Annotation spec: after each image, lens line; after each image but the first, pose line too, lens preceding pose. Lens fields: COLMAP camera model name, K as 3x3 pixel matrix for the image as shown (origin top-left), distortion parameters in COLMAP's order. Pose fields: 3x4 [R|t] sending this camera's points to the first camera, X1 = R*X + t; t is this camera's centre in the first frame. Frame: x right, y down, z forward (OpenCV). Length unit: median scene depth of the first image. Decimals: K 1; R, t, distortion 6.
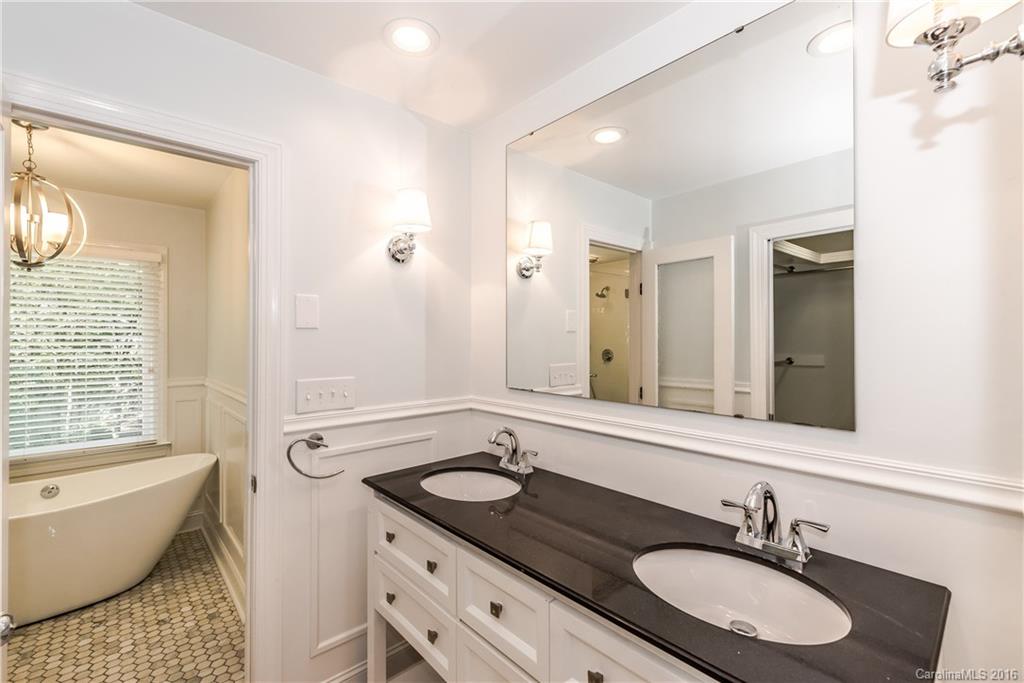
lens RADIAL K [[449.7, 0, 512.6], [0, 449.7, 340.1], [0, 0, 1]] dist [0.000100, 0.000445]
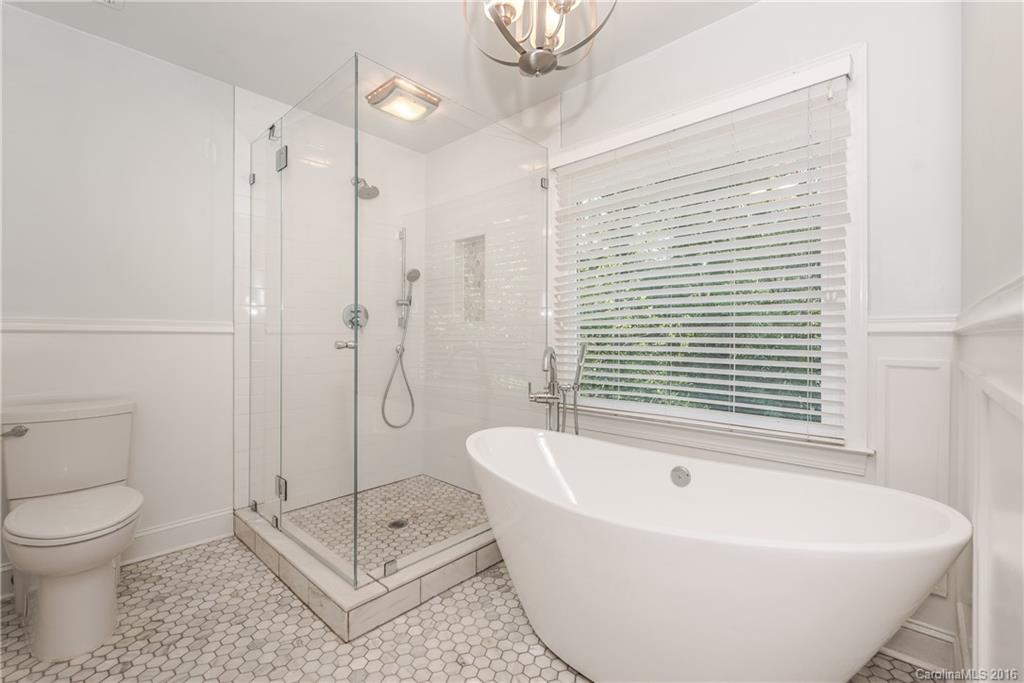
lens RADIAL K [[449.7, 0, 512.0], [0, 449.7, 339.2], [0, 0, 1]] dist [0.000100, 0.000445]
pose [[0.089458, 0.007935, -0.995959, -0.316196], [-0.000770, 0.999969, 0.007898, 0.105135], [0.995990, 0.000060, 0.089461, 0.580145]]
